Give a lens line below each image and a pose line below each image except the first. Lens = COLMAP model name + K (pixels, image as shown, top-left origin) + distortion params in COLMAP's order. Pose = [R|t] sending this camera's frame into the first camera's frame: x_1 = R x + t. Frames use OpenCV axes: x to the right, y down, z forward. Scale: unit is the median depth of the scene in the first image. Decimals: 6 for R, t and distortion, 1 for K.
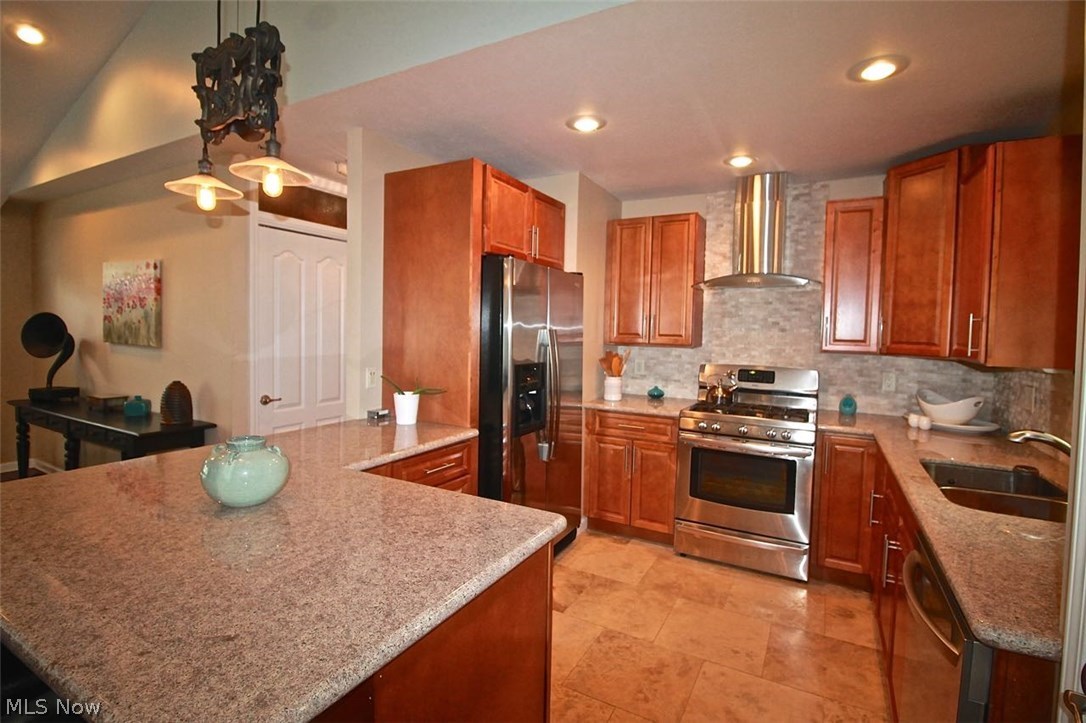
lens RADIAL K [[512.5, 0, 541.0], [0, 512.5, 352.6], [0, 0, 1]] dist [-0.007263, -0.008002]
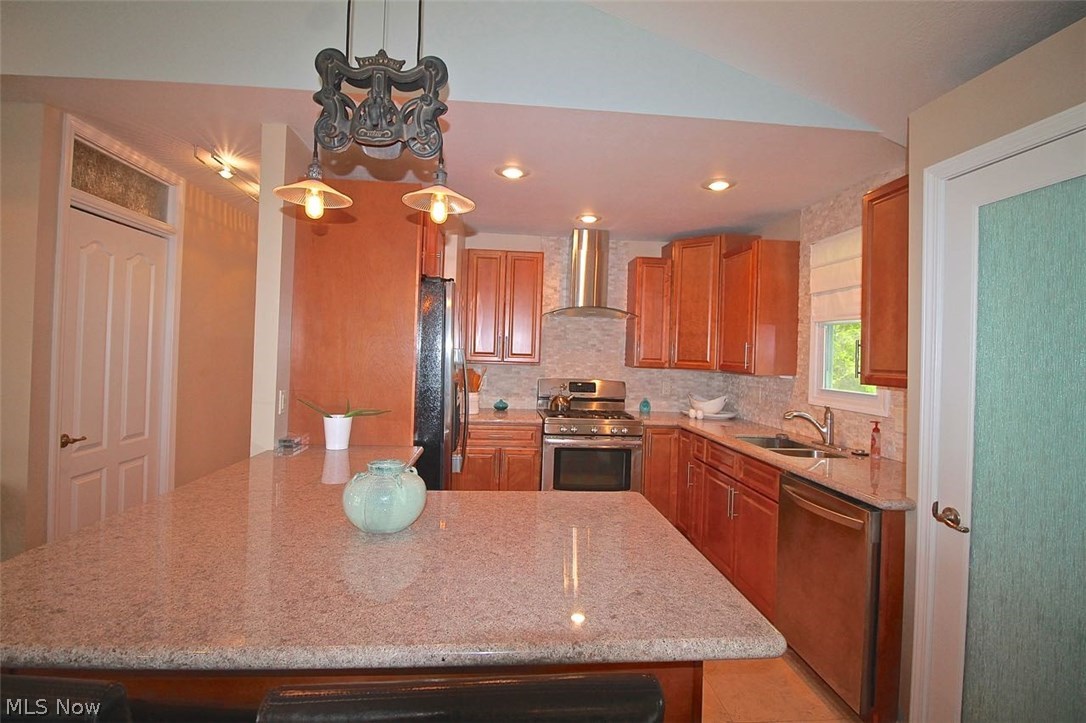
lens RADIAL K [[512.5, 0, 544.6], [0, 512.5, 350.6], [0, 0, 1]] dist [-0.007263, -0.008002]
pose [[0.830914, 0.007593, 0.556349, -0.368111], [0.013511, 0.999337, -0.033817, -0.002712], [-0.556237, 0.035616, 0.830260, 0.008242]]
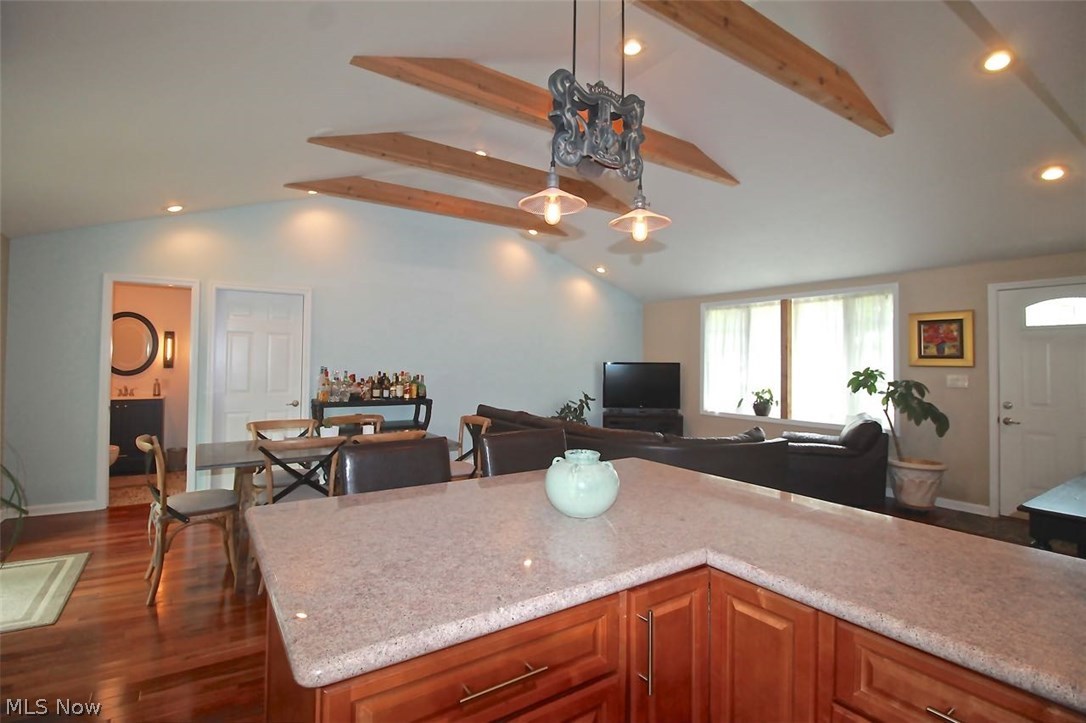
lens RADIAL K [[512.5, 0, 545.5], [0, 512.5, 348.2], [0, 0, 1]] dist [-0.007263, -0.008002]
pose [[-0.454018, -0.050345, -0.889569, 0.172719], [-0.067101, 0.997499, -0.022206, -0.007190], [0.888462, 0.049609, -0.456261, 0.594068]]
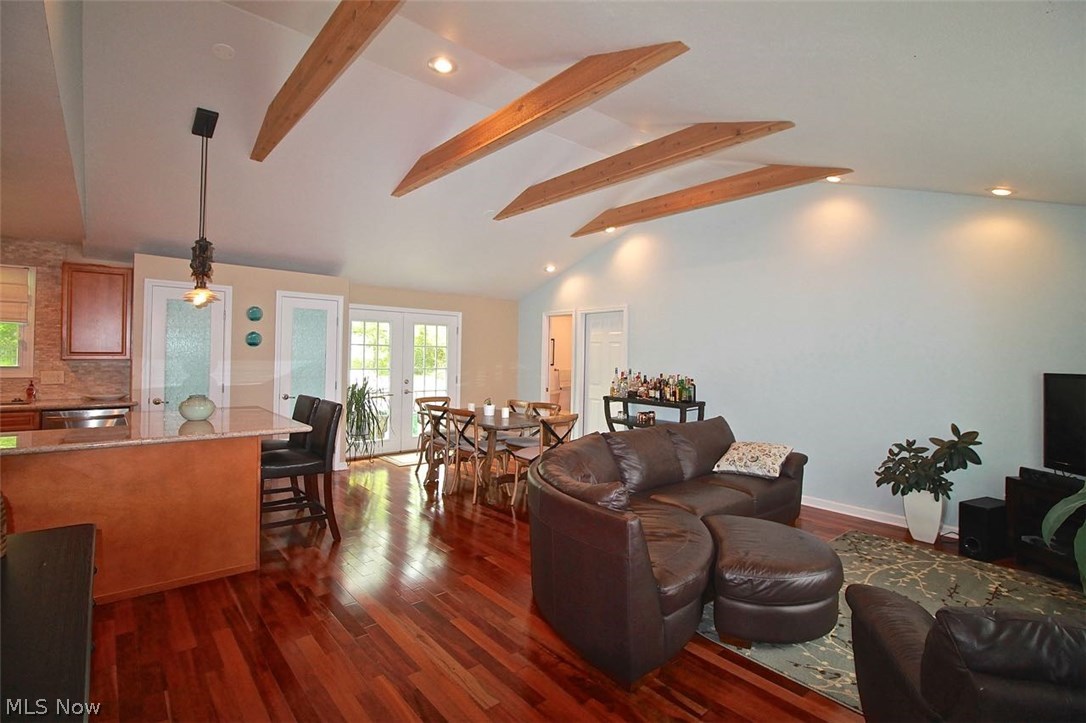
lens RADIAL K [[512.5, 0, 538.8], [0, 512.5, 350.4], [0, 0, 1]] dist [-0.007263, -0.008002]
pose [[-0.933394, -0.036555, 0.356987, -1.326859], [-0.021338, 0.998692, 0.046473, -0.090160], [-0.358218, 0.035761, -0.932953, 1.186918]]
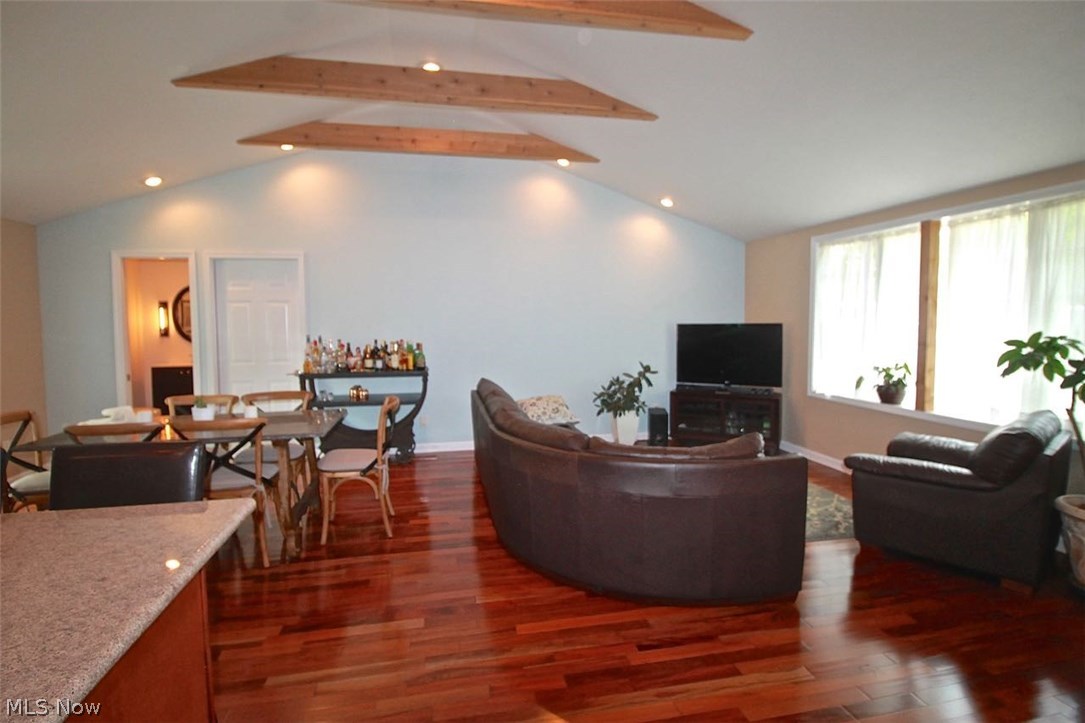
lens RADIAL K [[543.0, 0, 543.9], [0, 543.0, 346.9], [0, 0, 1]] dist [0.000349, -0.005019]
pose [[-0.758197, 0.016215, -0.651824, -0.409011], [-0.043538, 0.996201, 0.075425, -0.054899], [0.650570, 0.085566, -0.754610, 0.895164]]
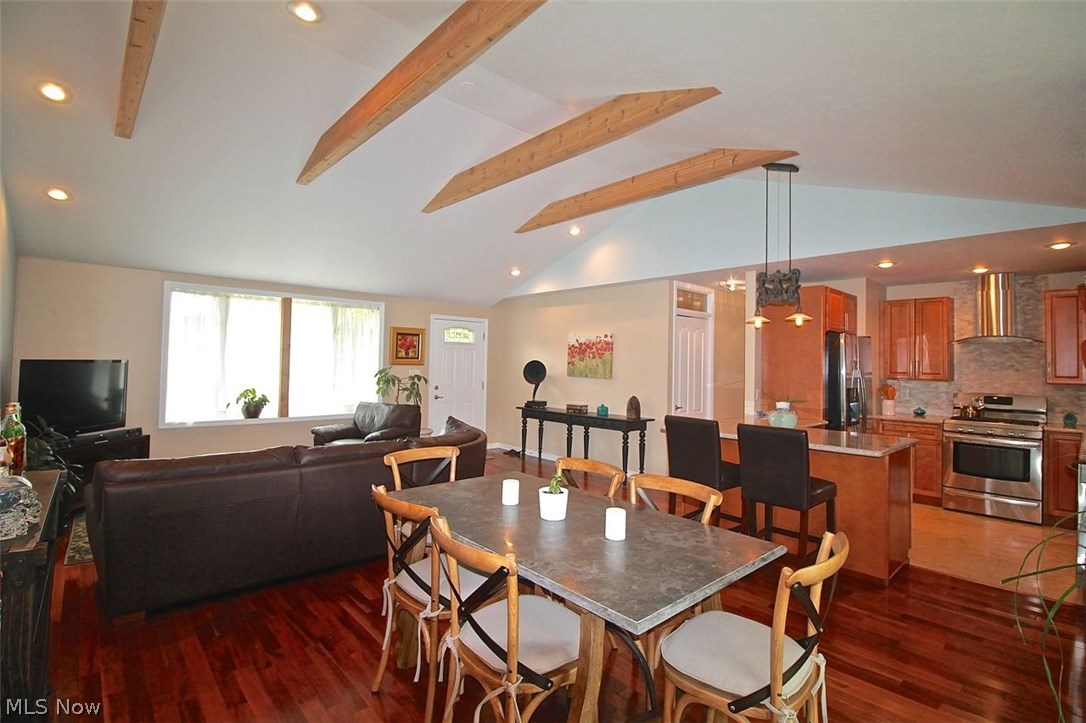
lens RADIAL K [[512.5, 0, 541.1], [0, 512.5, 349.8], [0, 0, 1]] dist [-0.007263, -0.008002]
pose [[0.944796, -0.011459, -0.327458, -0.388309], [-0.015693, 0.996659, -0.080156, 0.039191], [0.327283, 0.080870, 0.941460, -0.922162]]
